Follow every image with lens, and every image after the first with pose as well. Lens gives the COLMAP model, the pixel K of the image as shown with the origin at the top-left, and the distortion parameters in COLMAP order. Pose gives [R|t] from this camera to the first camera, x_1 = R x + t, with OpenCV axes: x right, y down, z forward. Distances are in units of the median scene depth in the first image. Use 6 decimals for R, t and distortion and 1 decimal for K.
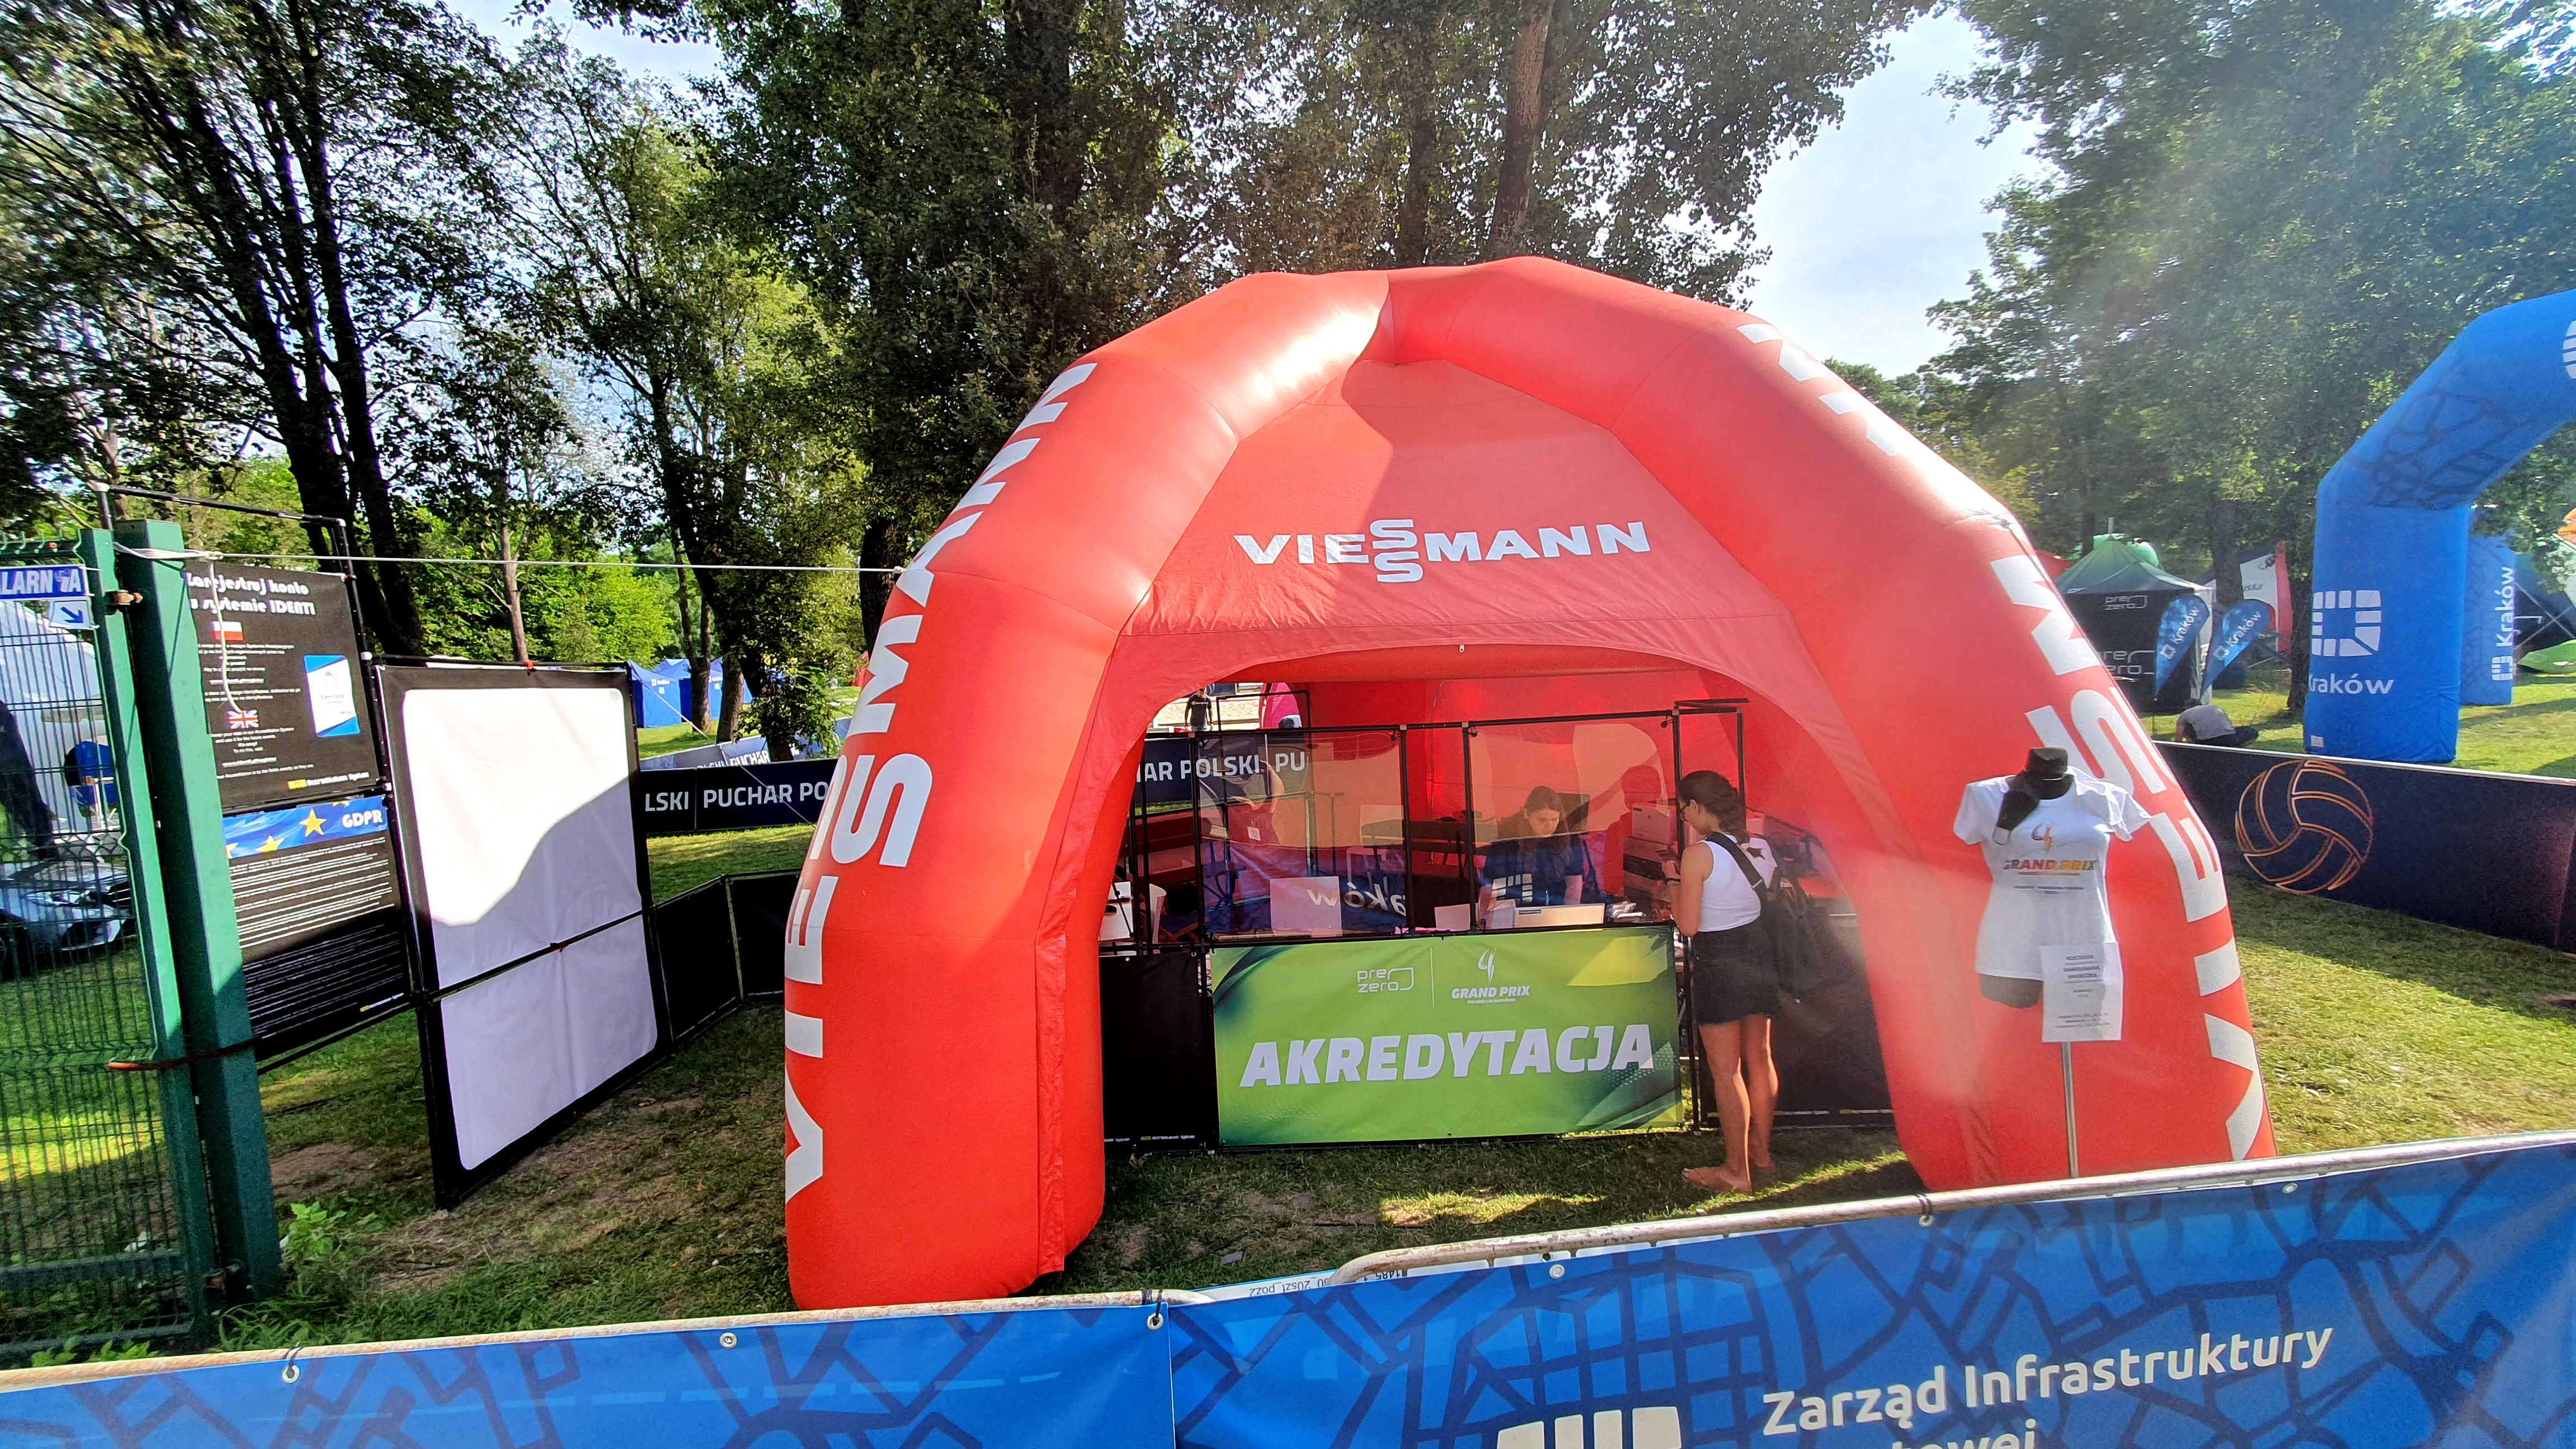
lens RADIAL K [[1032.6, 0, 1284.1], [0, 1032.6, 735.3], [0, 0, 1]] dist [0.016433, -0.008975]
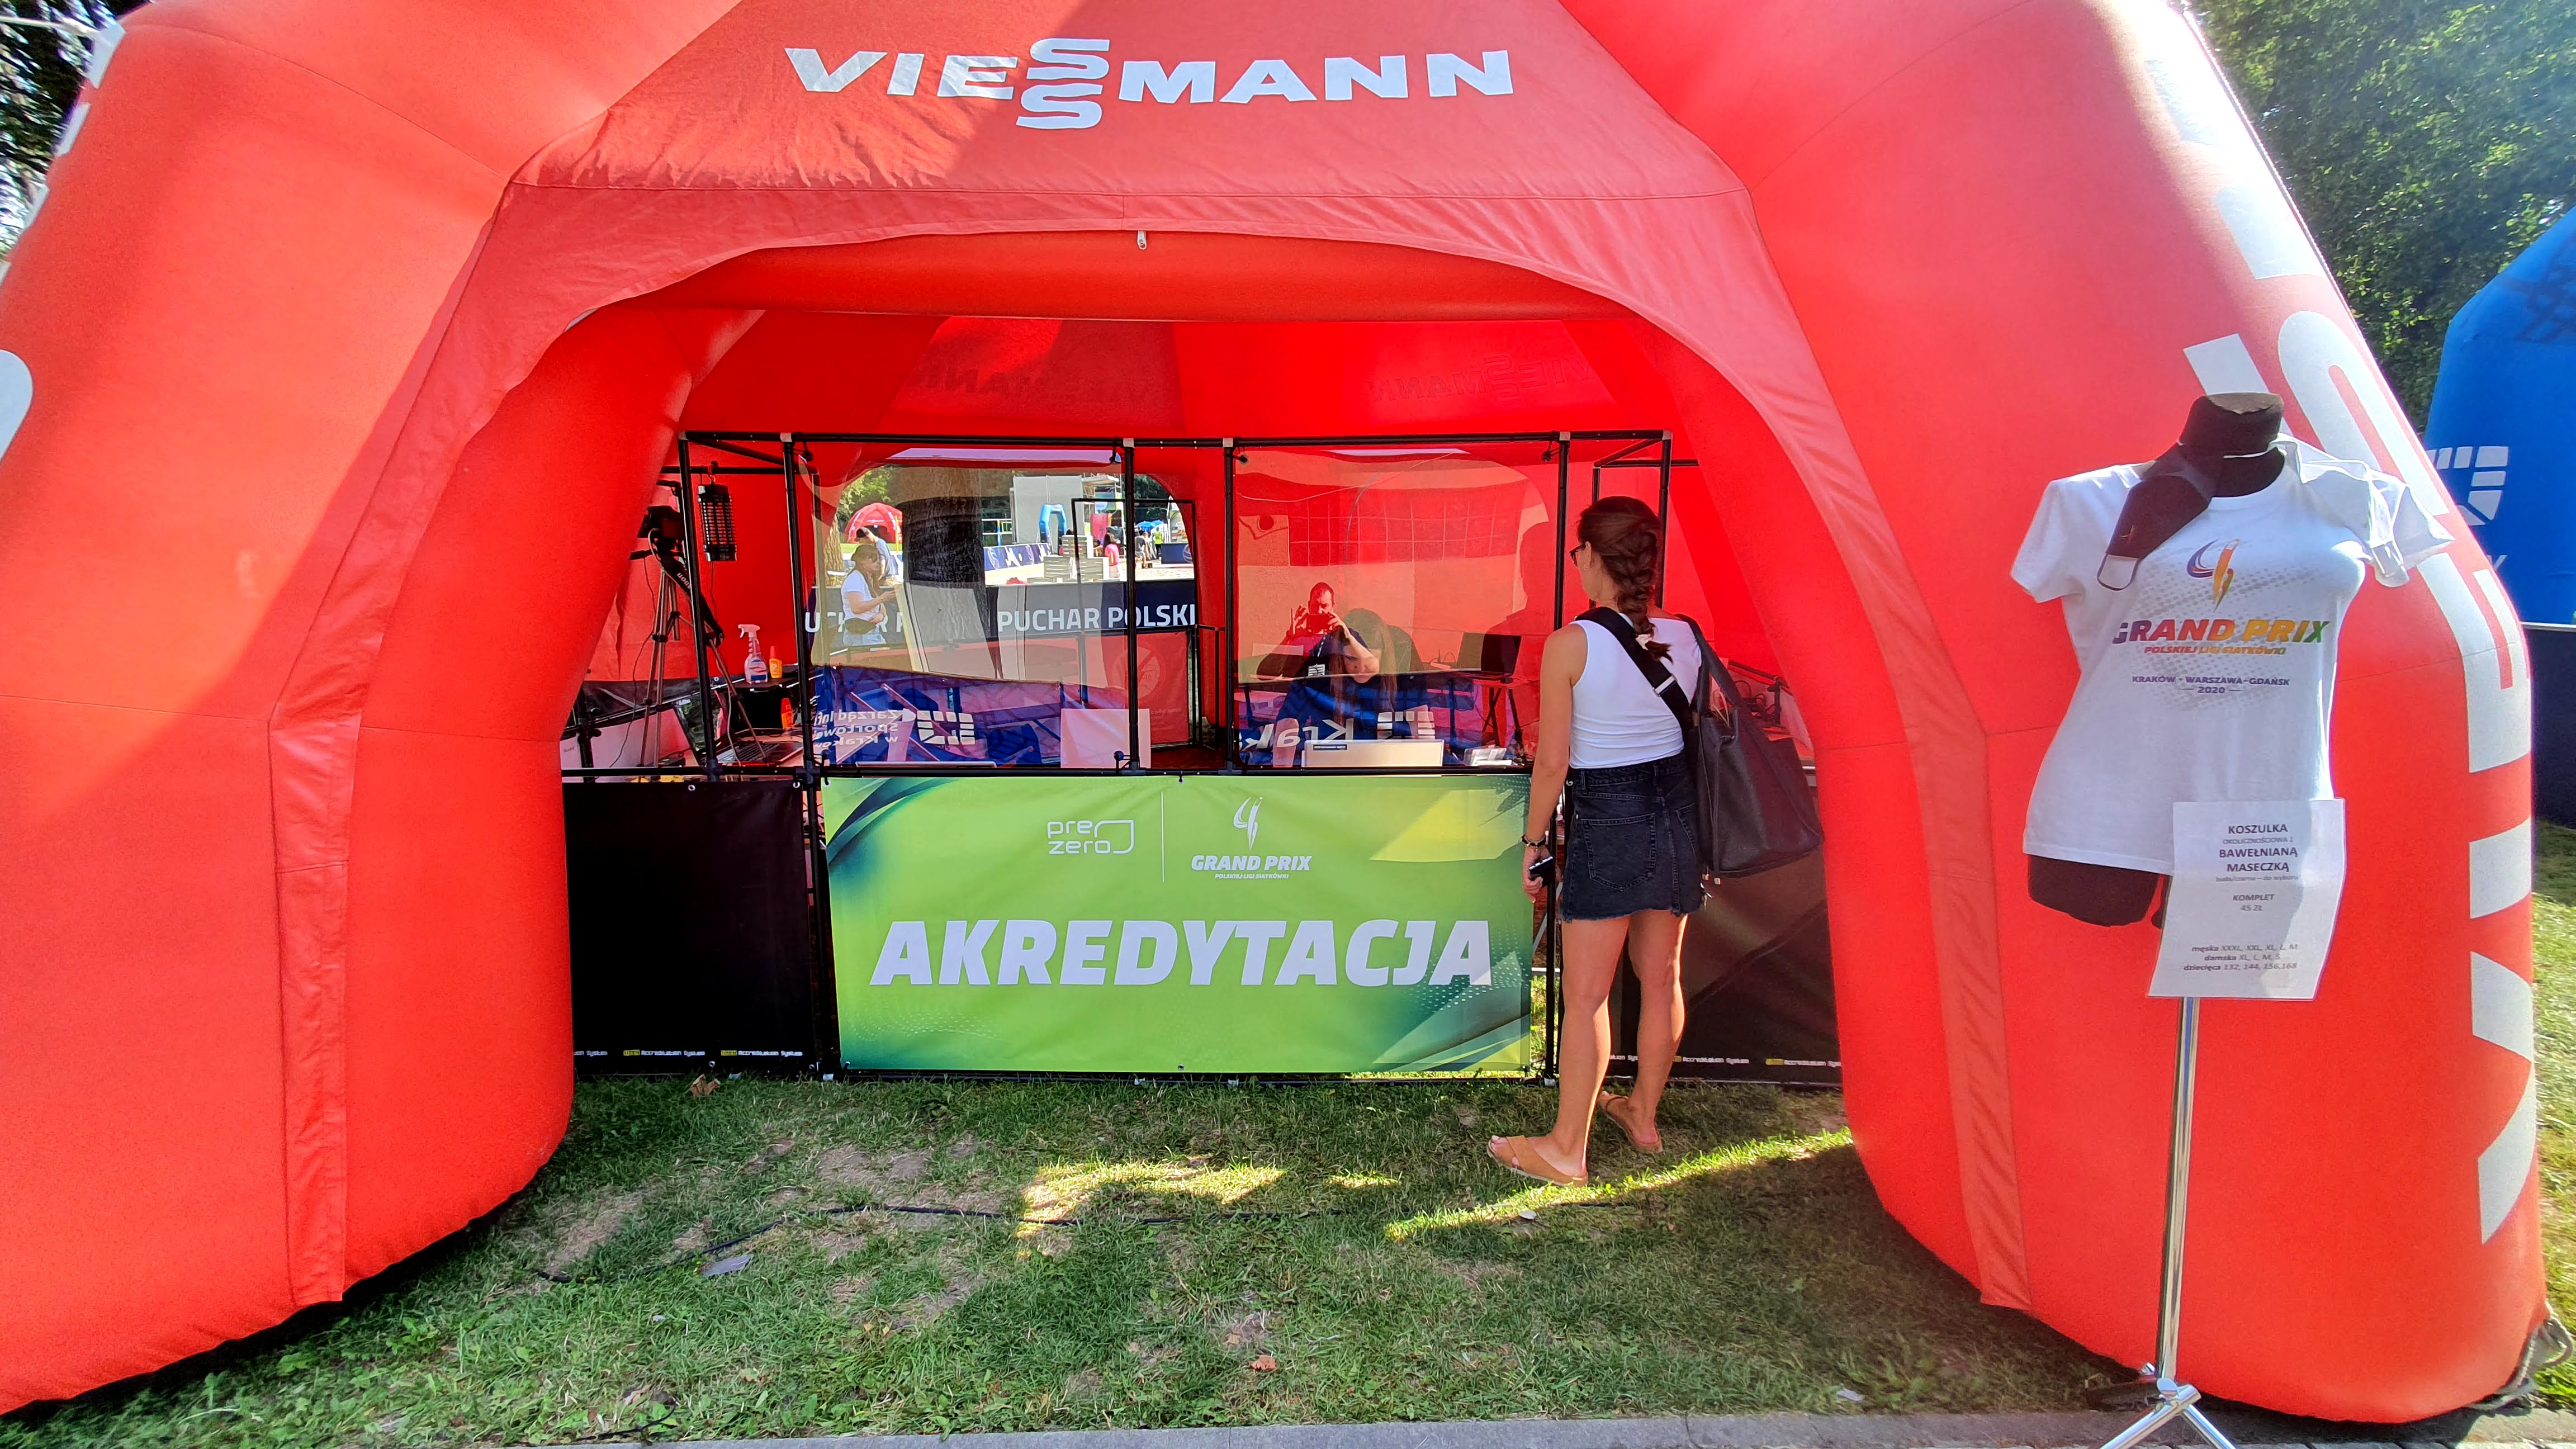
lens RADIAL K [[1032.6, 0, 1284.1], [0, 1032.6, 735.3], [0, 0, 1]] dist [0.016433, -0.008975]
pose [[0.998983, 0.044944, -0.003558, 0.226576], [-0.044240, 0.992419, 0.114664, 0.095326], [0.008684, -0.114390, 0.993398, 0.370886]]
